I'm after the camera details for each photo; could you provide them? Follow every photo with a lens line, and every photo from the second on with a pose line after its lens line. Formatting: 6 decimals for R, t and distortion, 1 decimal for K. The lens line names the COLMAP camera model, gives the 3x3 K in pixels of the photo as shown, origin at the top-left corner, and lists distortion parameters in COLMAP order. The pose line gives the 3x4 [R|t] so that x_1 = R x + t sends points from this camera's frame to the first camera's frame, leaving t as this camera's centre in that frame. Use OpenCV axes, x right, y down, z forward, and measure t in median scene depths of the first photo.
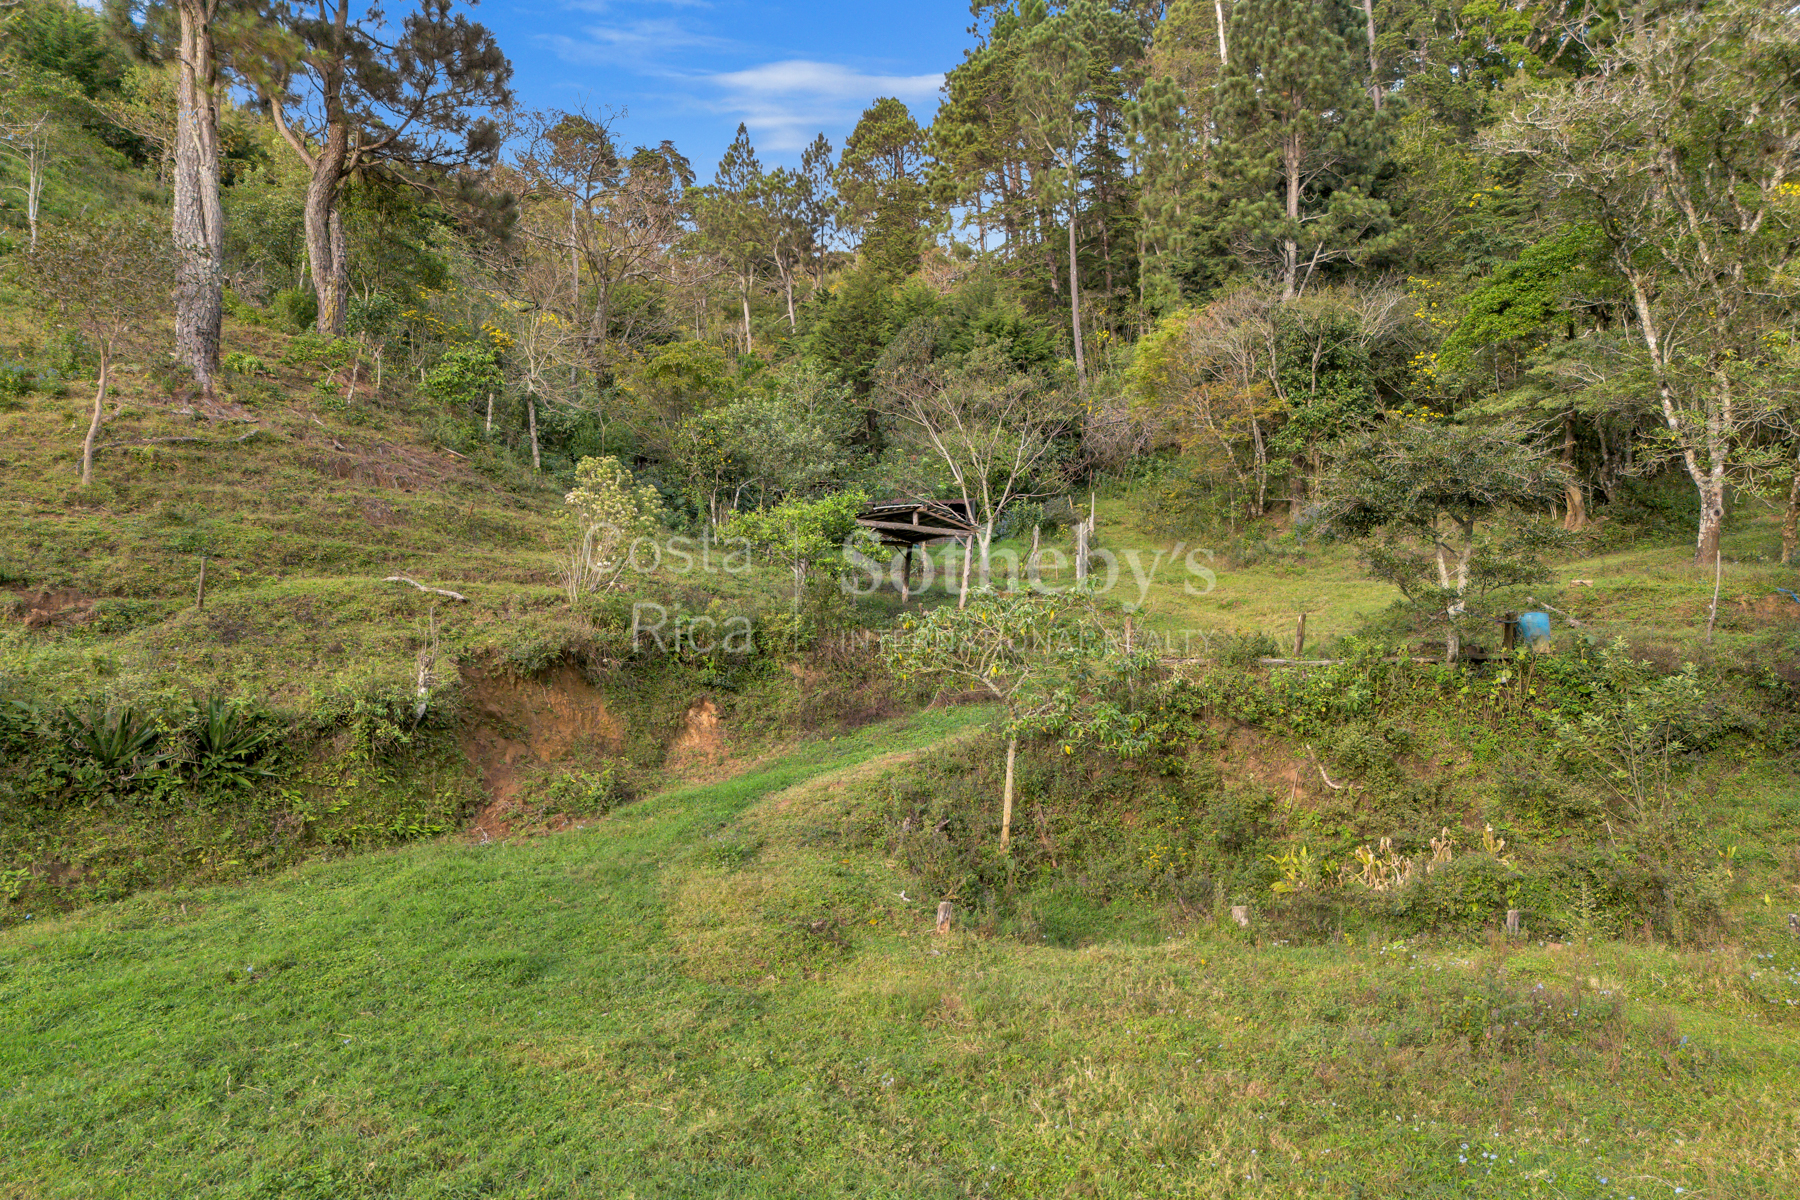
lens RADIAL K [[1259.6, 0, 898.1], [0, 1259.6, 677.9], [0, 0, 1]] dist [0.057365, -0.045757]
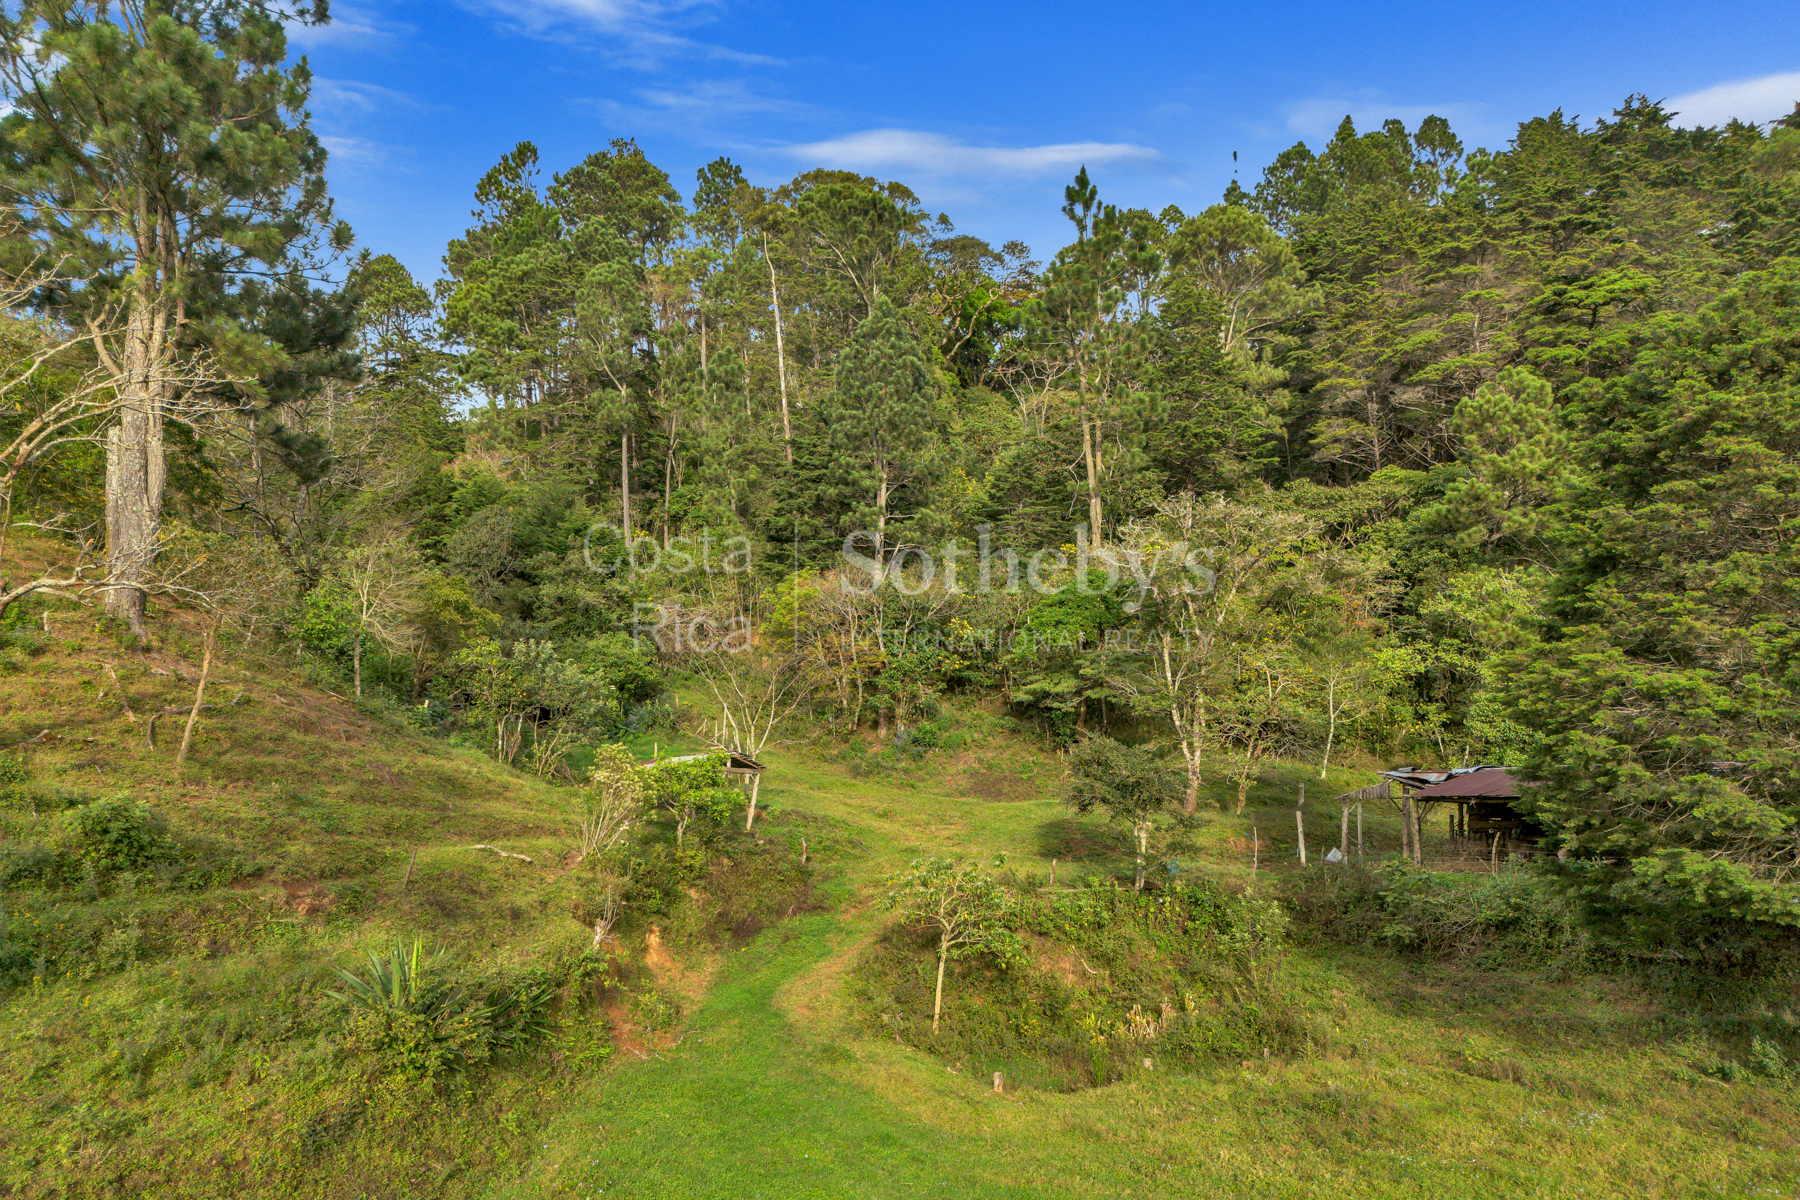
lens RADIAL K [[1259.6, 0, 898.6], [0, 1259.6, 674.6], [0, 0, 1]] dist [0.057365, -0.045757]
pose [[0.863963, 0.056598, 0.500365, -0.229295], [-0.011177, 0.995574, -0.093314, -0.045738], [-0.503432, 0.075028, 0.860771, -0.101058]]
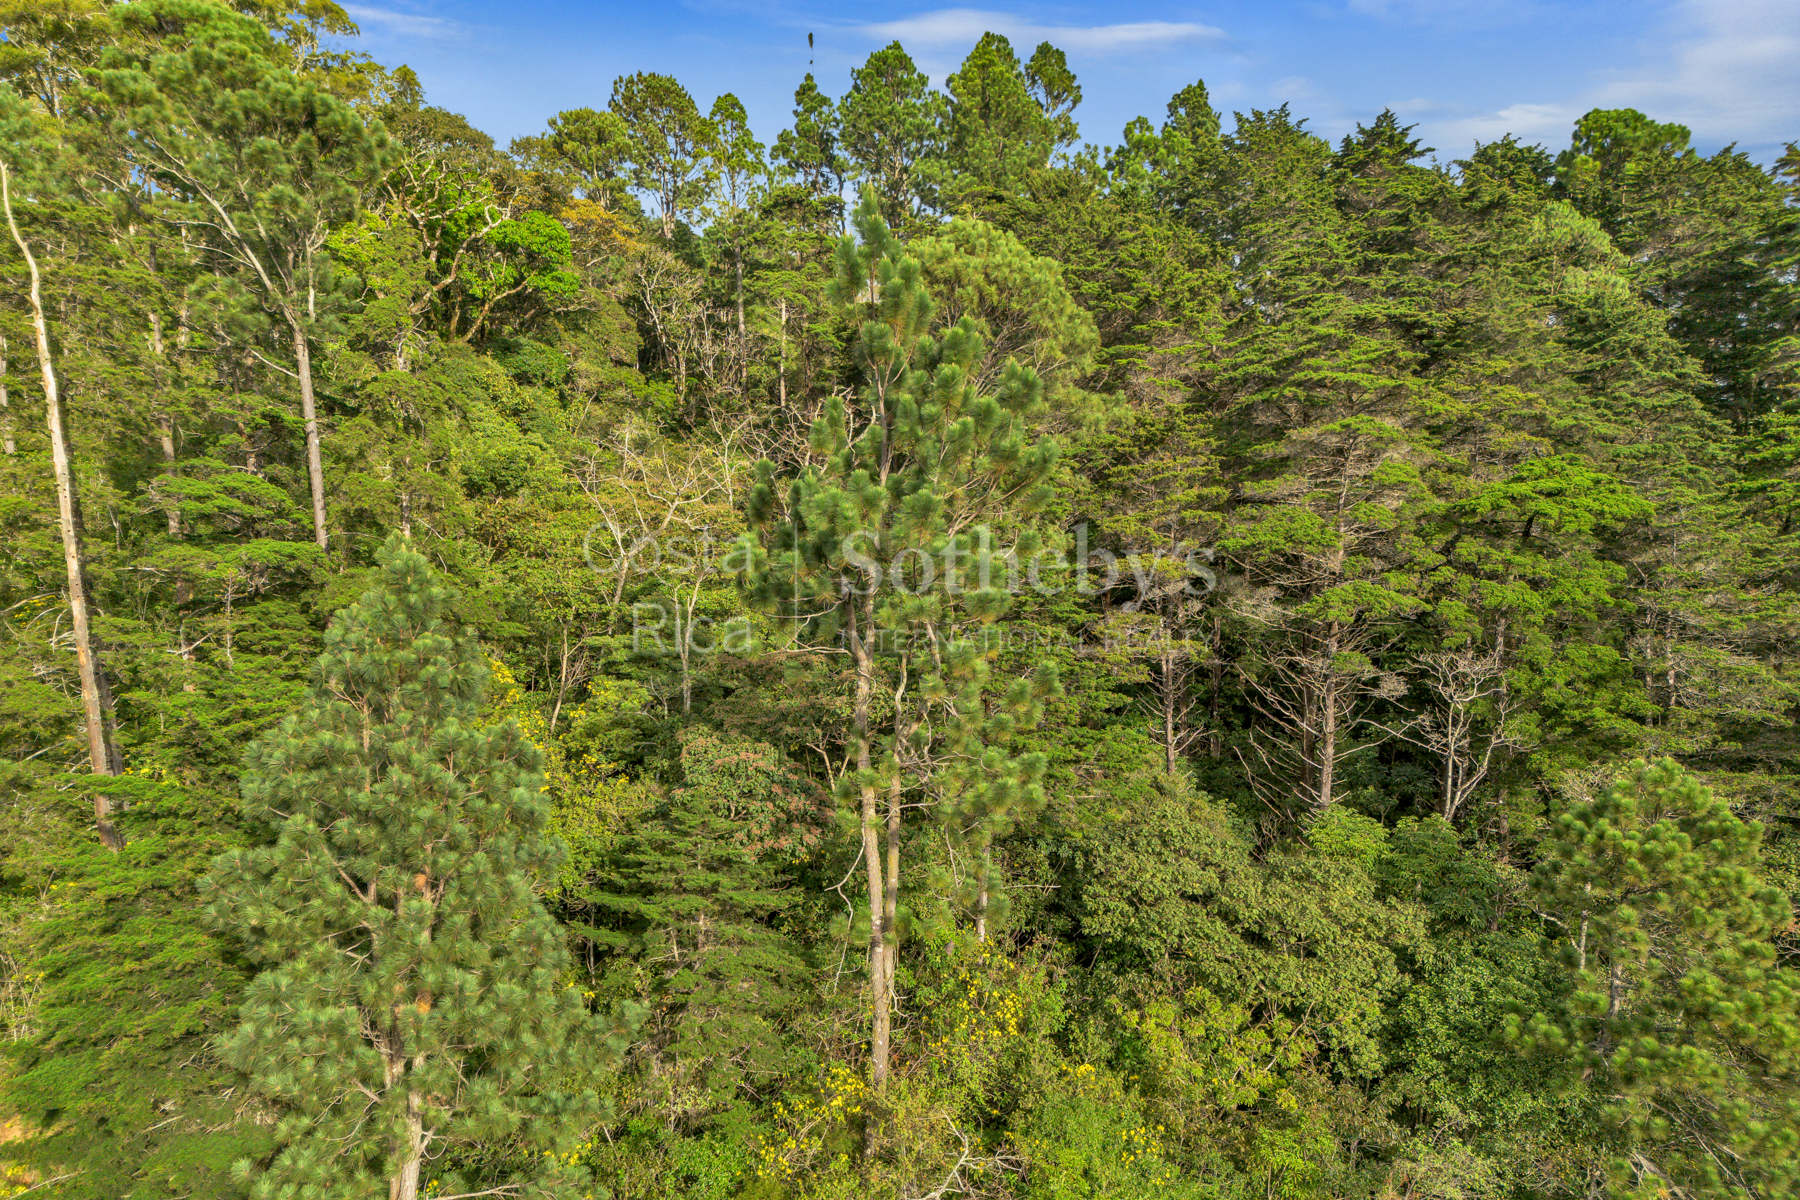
lens RADIAL K [[1259.6, 0, 884.3], [0, 1259.6, 614.3], [0, 0, 1]] dist [0.057365, -0.045757]
pose [[0.553660, 0.008723, 0.832697, 0.027710], [-0.014683, 0.999892, -0.000712, -0.410787], [-0.832613, -0.011833, 0.553729, 0.436998]]
